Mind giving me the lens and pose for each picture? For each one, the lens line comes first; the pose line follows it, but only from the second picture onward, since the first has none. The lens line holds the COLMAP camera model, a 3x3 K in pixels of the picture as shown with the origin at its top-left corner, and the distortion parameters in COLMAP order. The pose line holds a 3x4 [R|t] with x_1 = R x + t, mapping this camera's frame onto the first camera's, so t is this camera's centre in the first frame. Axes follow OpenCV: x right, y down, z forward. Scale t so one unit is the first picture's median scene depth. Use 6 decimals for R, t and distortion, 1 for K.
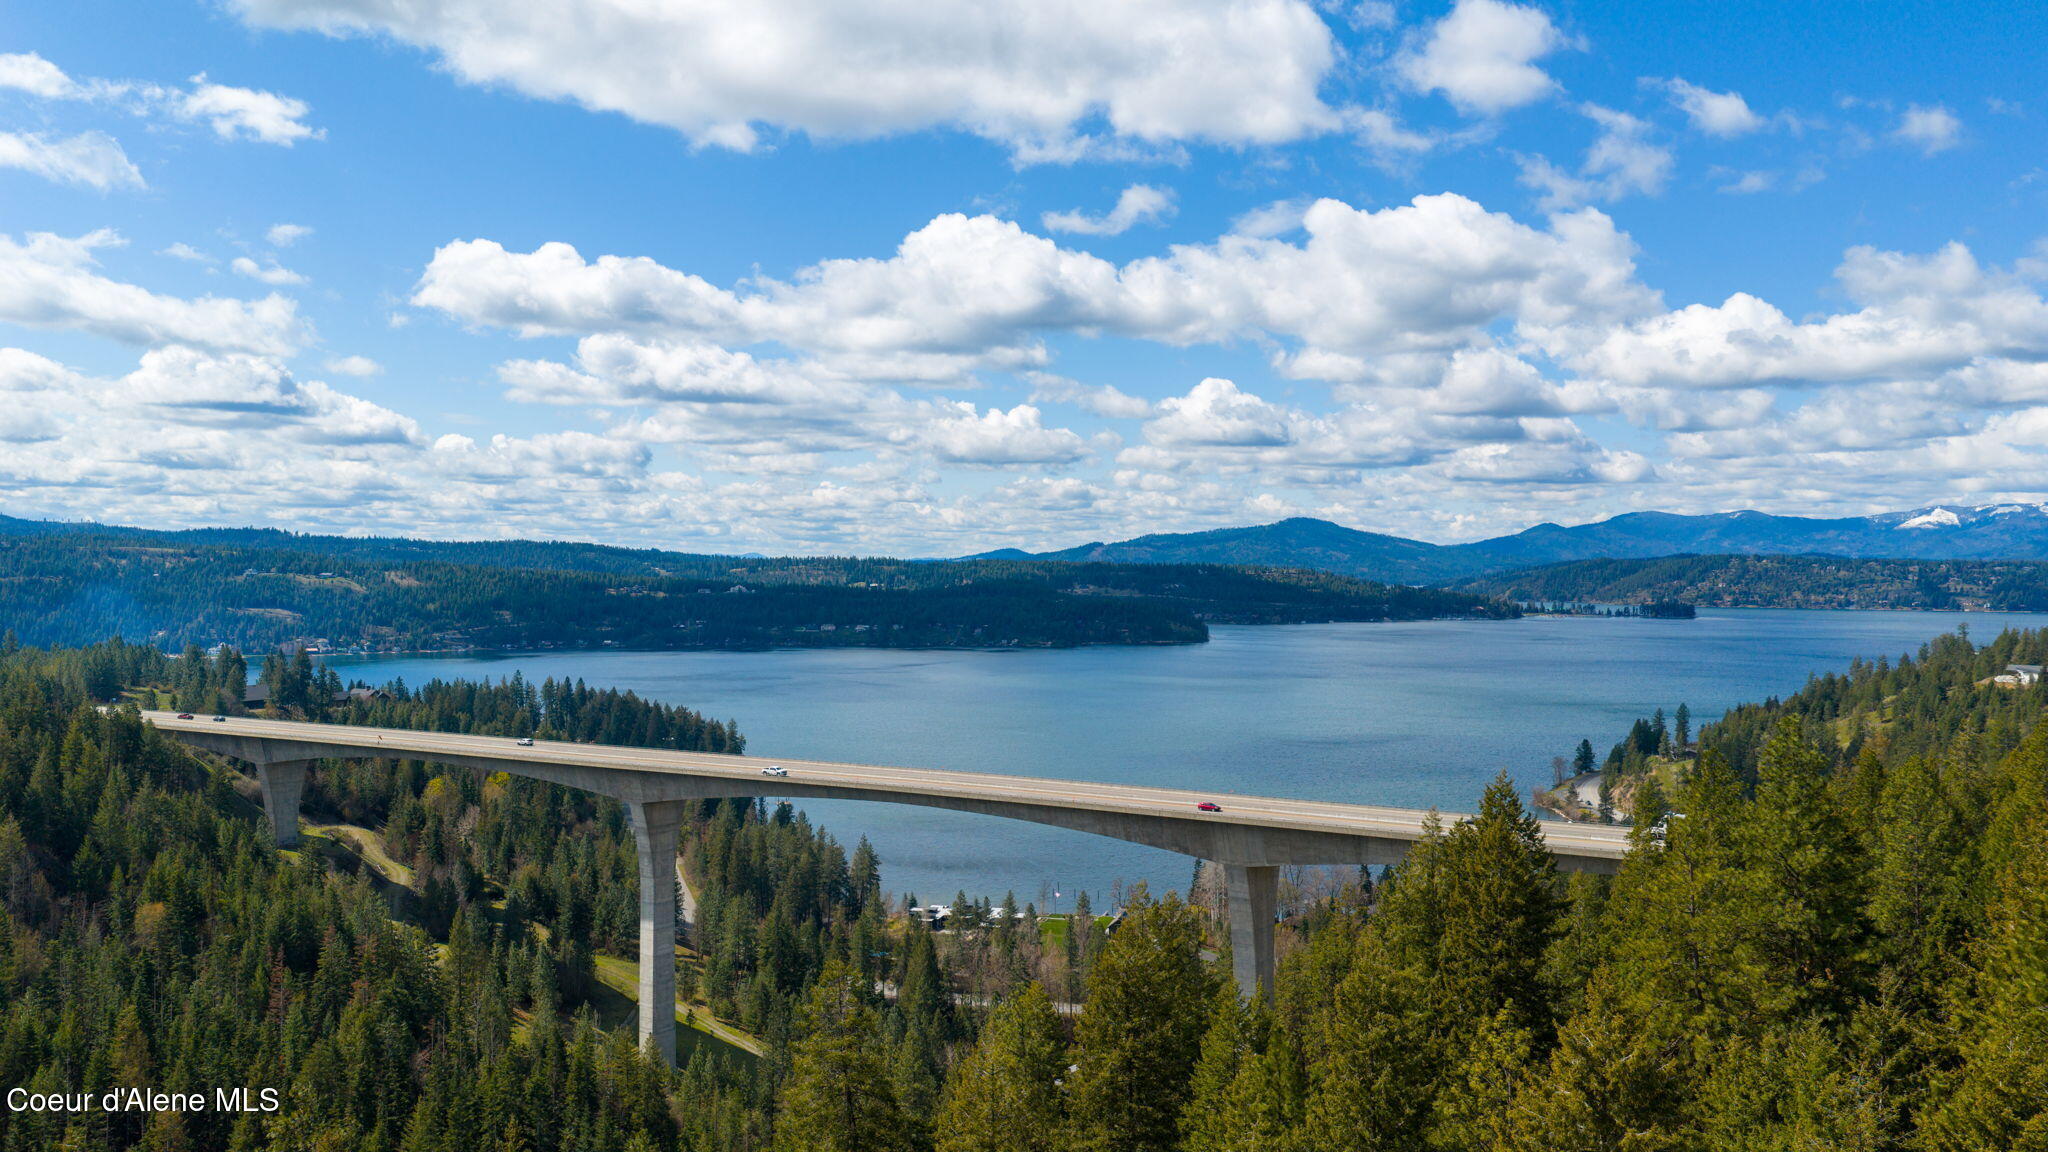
lens RADIAL K [[1611.2, 0, 1035.1], [0, 1611.2, 574.2], [0, 0, 1]] dist [0.043007, -0.063786]
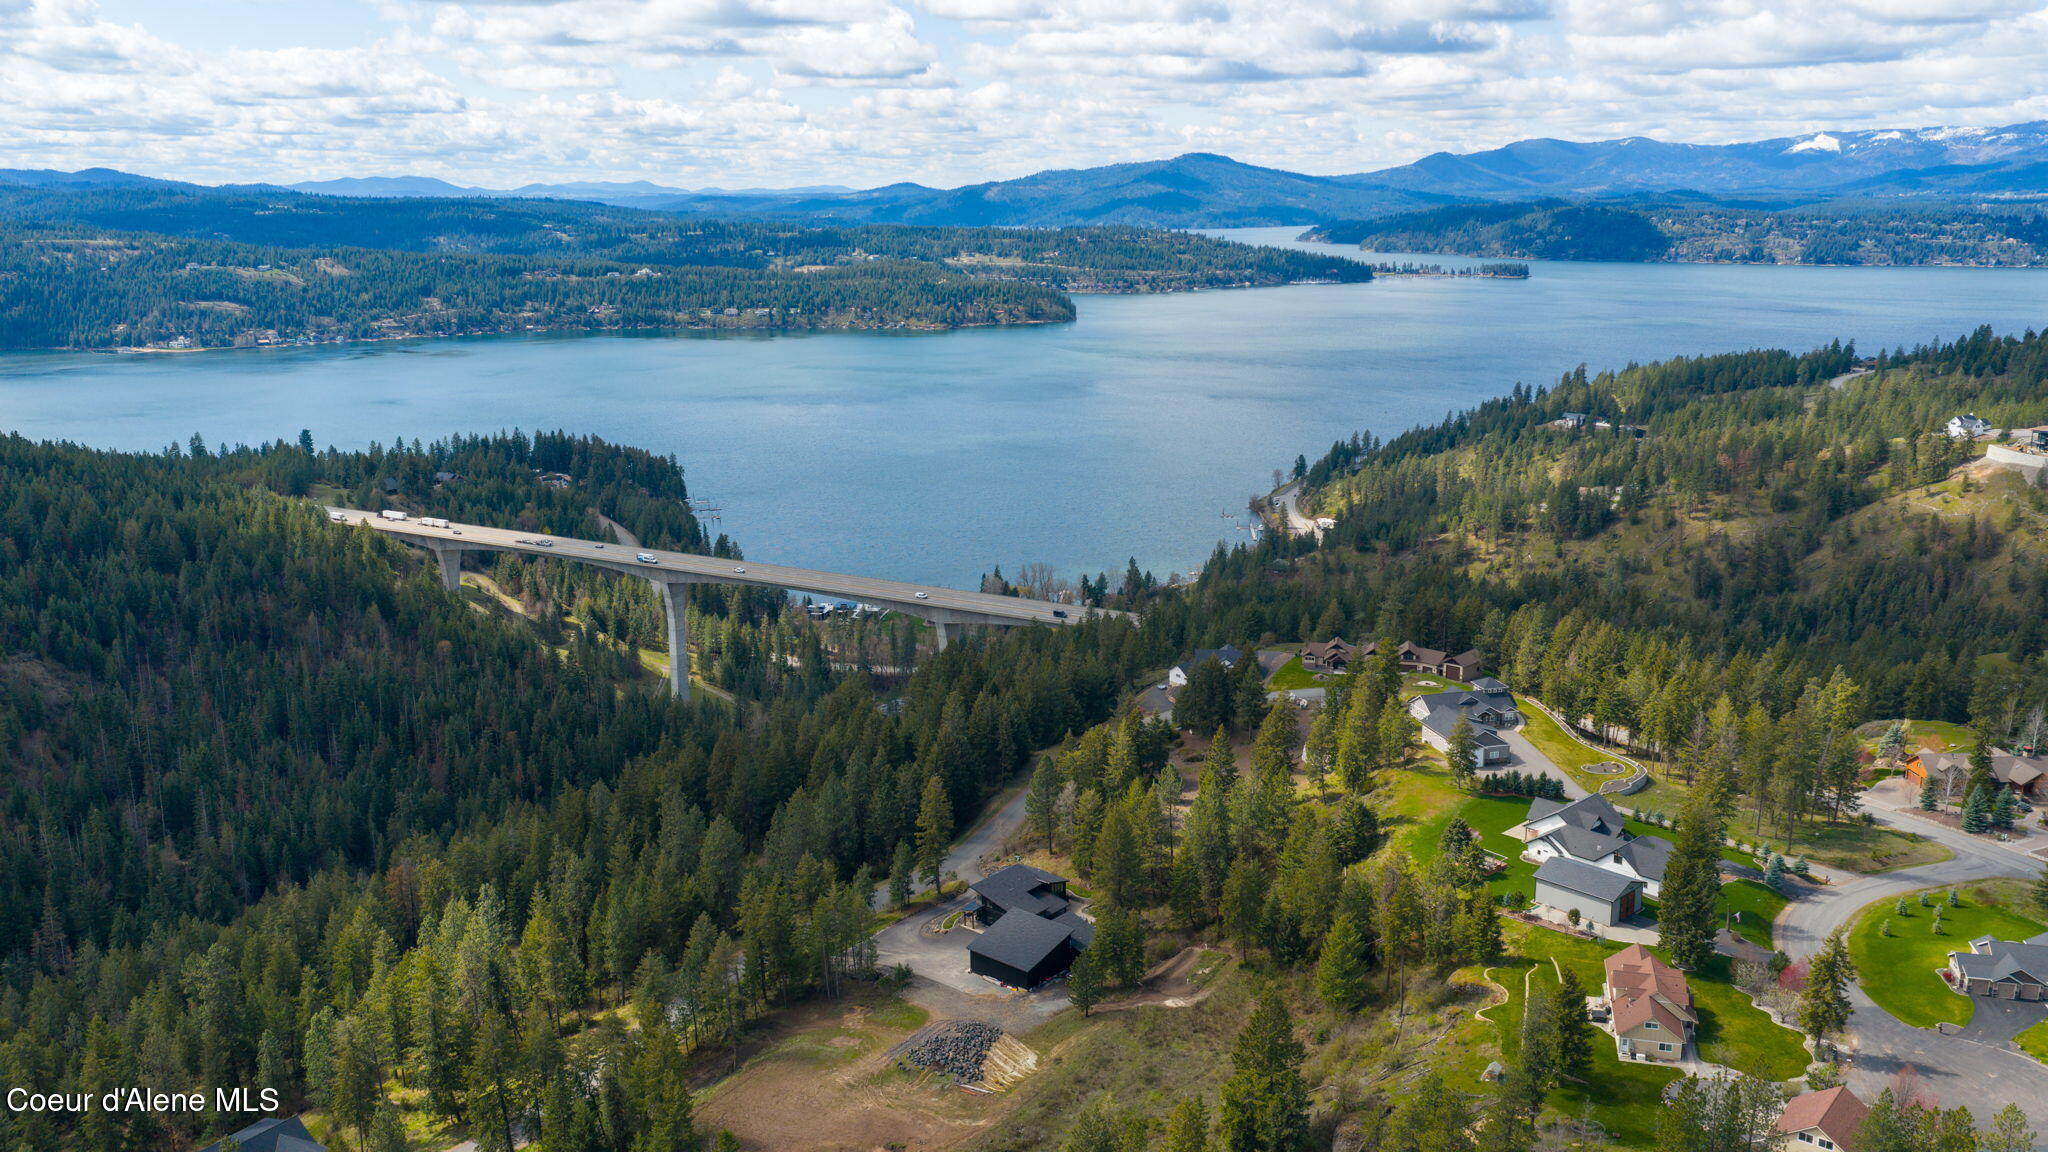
lens RADIAL K [[1611.2, 0, 1021.5], [0, 1611.2, 567.8], [0, 0, 1]] dist [0.043007, -0.063786]
pose [[0.998654, -0.019688, 0.047981, 0.013827], [0.008451, 0.974556, 0.223986, -0.043657], [-0.051170, -0.223280, 0.973410, -0.131790]]
